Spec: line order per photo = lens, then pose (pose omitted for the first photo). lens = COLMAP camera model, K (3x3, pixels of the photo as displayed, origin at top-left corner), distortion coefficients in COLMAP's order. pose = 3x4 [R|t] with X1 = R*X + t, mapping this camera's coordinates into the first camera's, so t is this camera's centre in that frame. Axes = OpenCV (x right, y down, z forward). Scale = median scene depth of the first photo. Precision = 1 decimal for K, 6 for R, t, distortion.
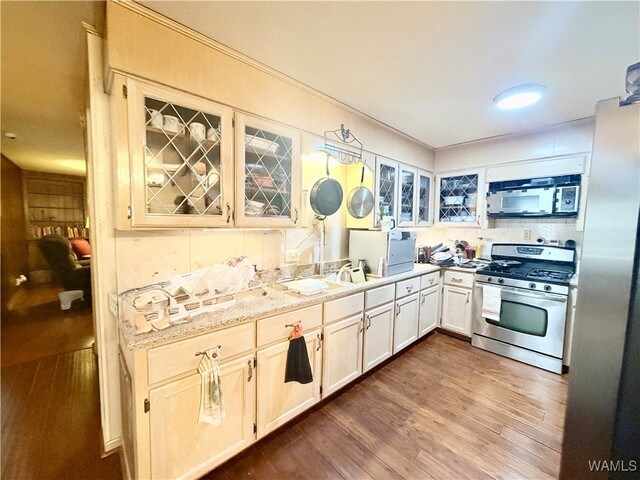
lens RADIAL K [[254.8, 0, 319.2], [0, 254.8, 240.7], [0, 0, 1]] dist [-0.000948, -0.000268]
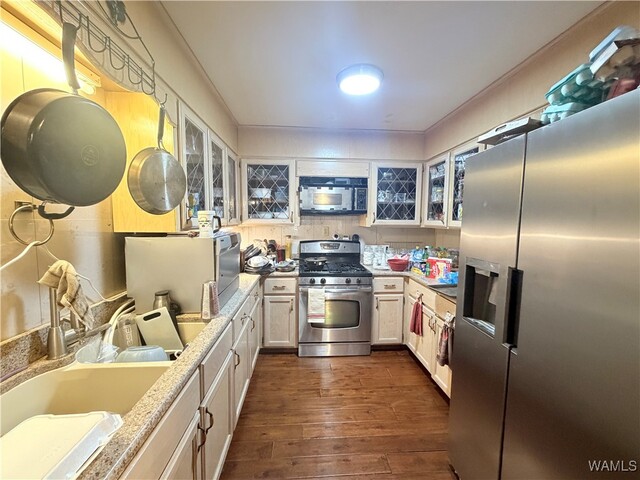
lens RADIAL K [[254.8, 0, 319.2], [0, 254.8, 240.7], [0, 0, 1]] dist [-0.000948, -0.000268]
pose [[0.622469, -0.068342, 0.779655, -0.030195], [0.050975, 0.997605, 0.046748, -0.036537], [-0.780983, 0.010644, 0.624462, 0.385848]]
